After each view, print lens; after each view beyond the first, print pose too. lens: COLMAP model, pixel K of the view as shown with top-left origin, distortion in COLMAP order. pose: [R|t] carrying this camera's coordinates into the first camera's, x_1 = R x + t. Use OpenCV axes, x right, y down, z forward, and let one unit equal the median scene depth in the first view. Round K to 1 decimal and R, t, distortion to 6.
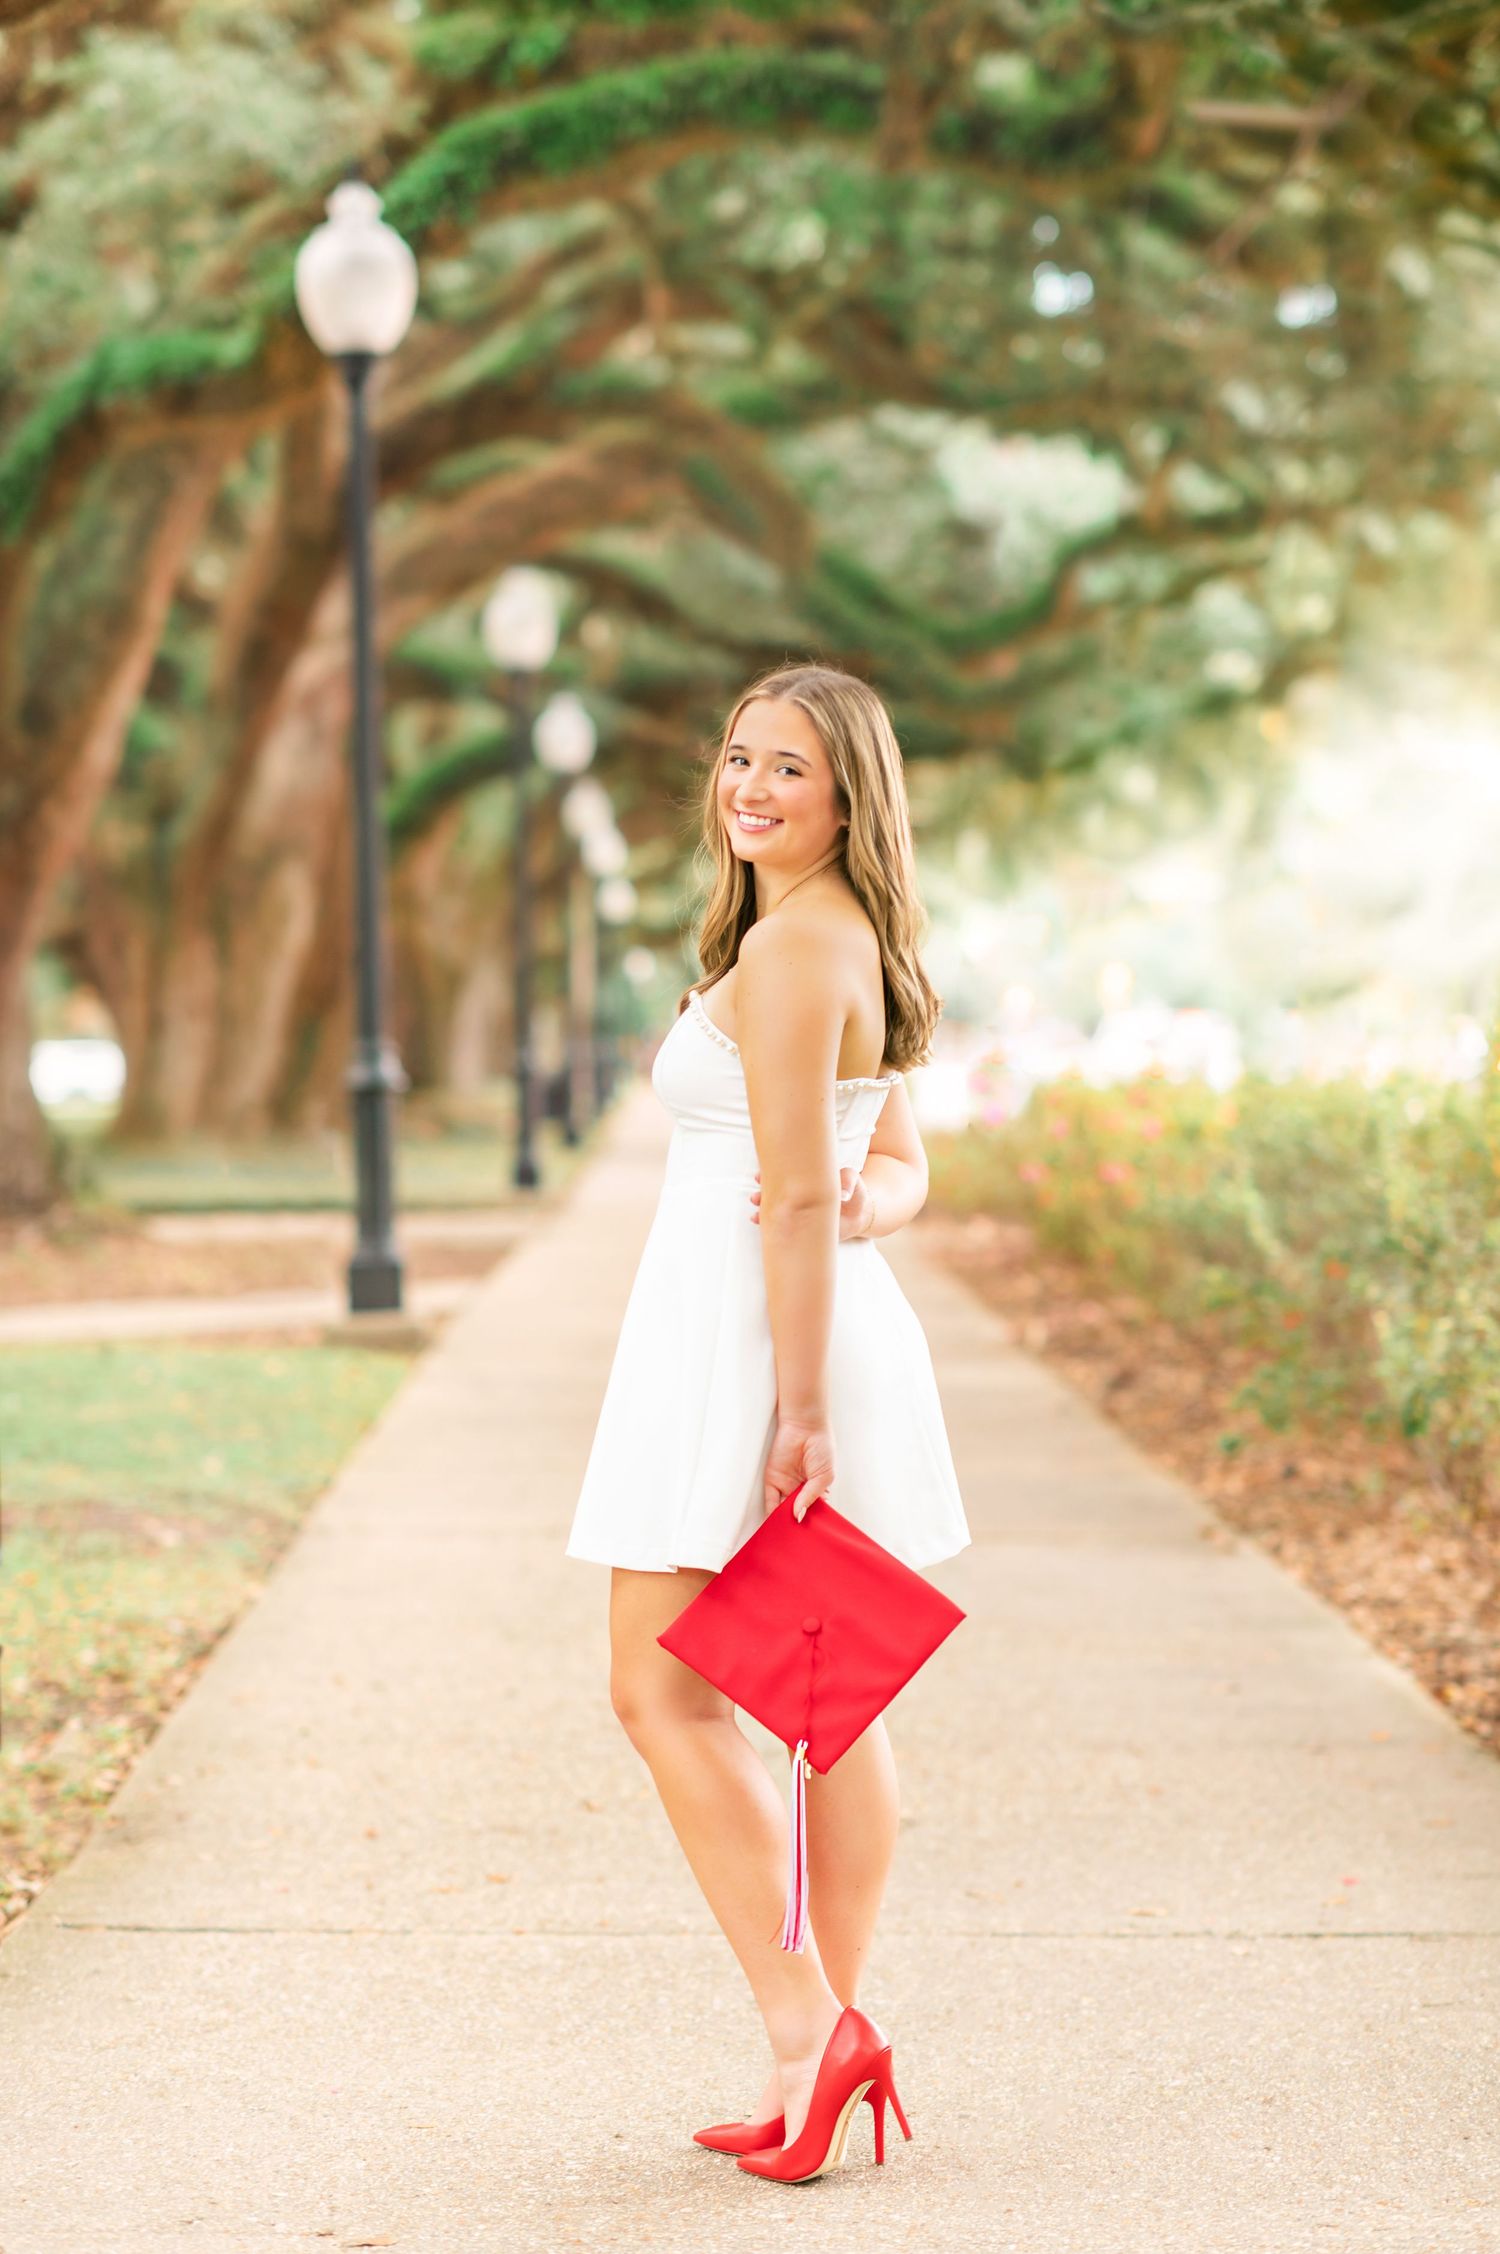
lens RADIAL K [[5479.9, 0, 758.0], [0, 5479.9, 1180.9], [0, 0, 1]] dist [-0.041223, 0.322035]
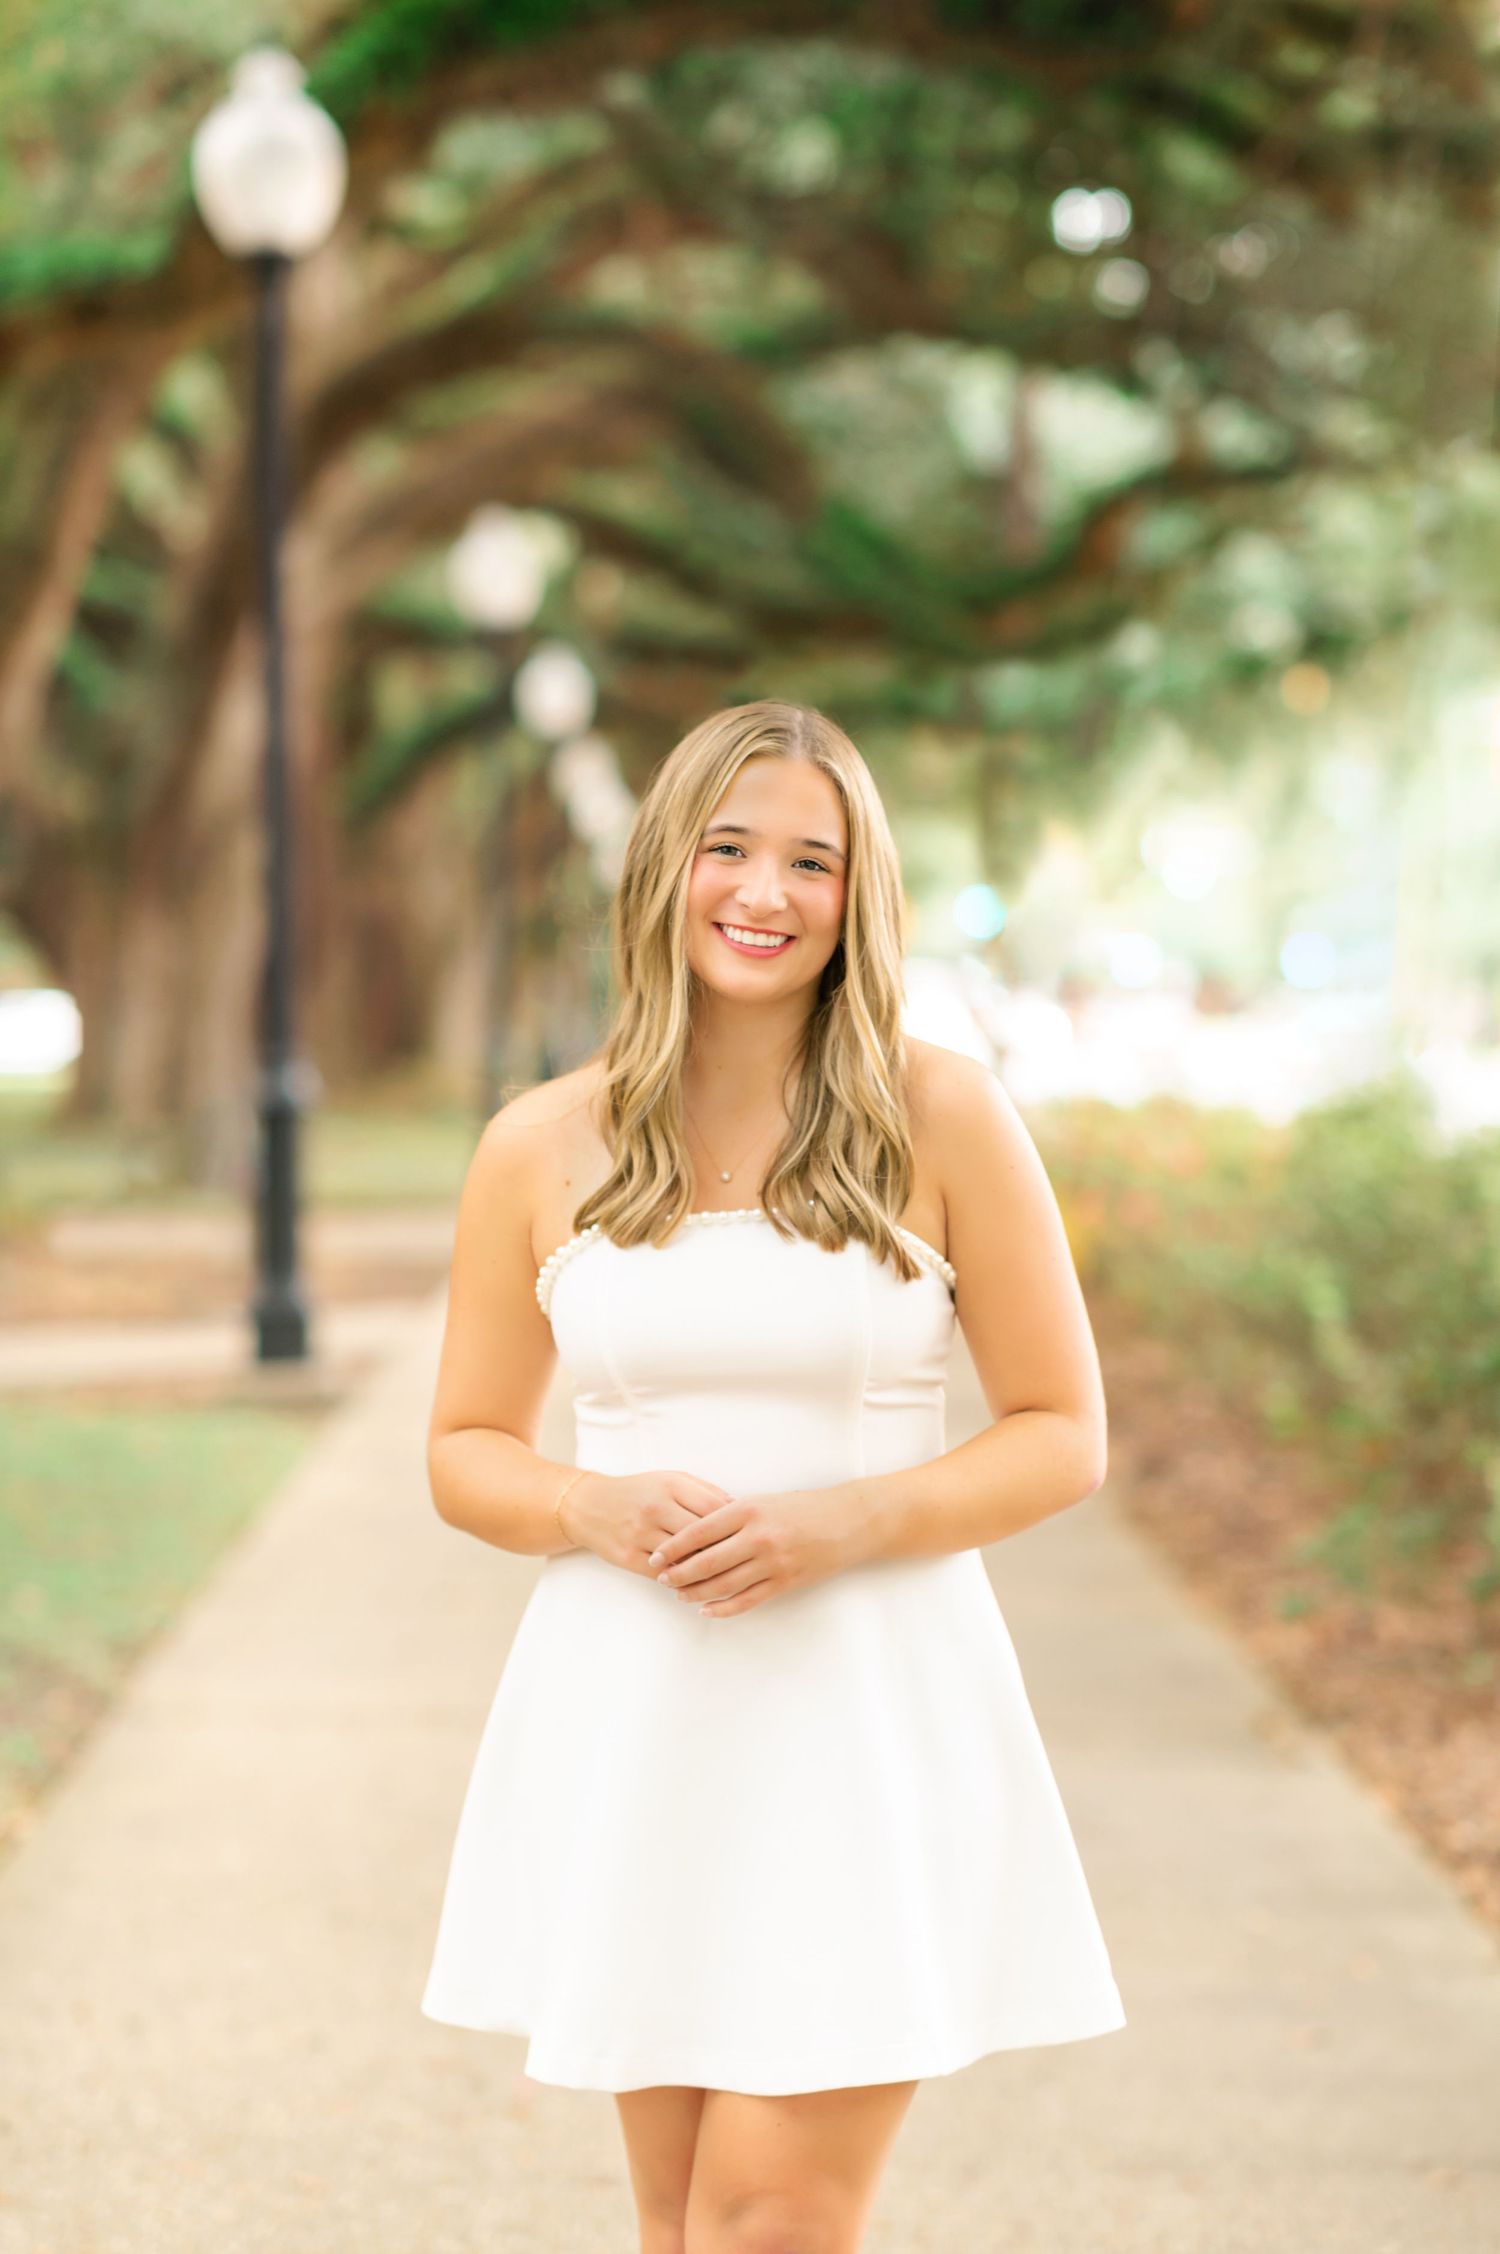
lens RADIAL K [[5506.7, 0, 751.4], [0, 5506.7, 1125.8], [0, 0, 1]] dist [0.018736, -0.251297]
pose [[0.999935, 0.011025, -0.003055, 0.006028], [-0.011033, 0.999936, -0.002582, -0.011838], [0.003027, 0.002616, 0.999992, 0.129043]]
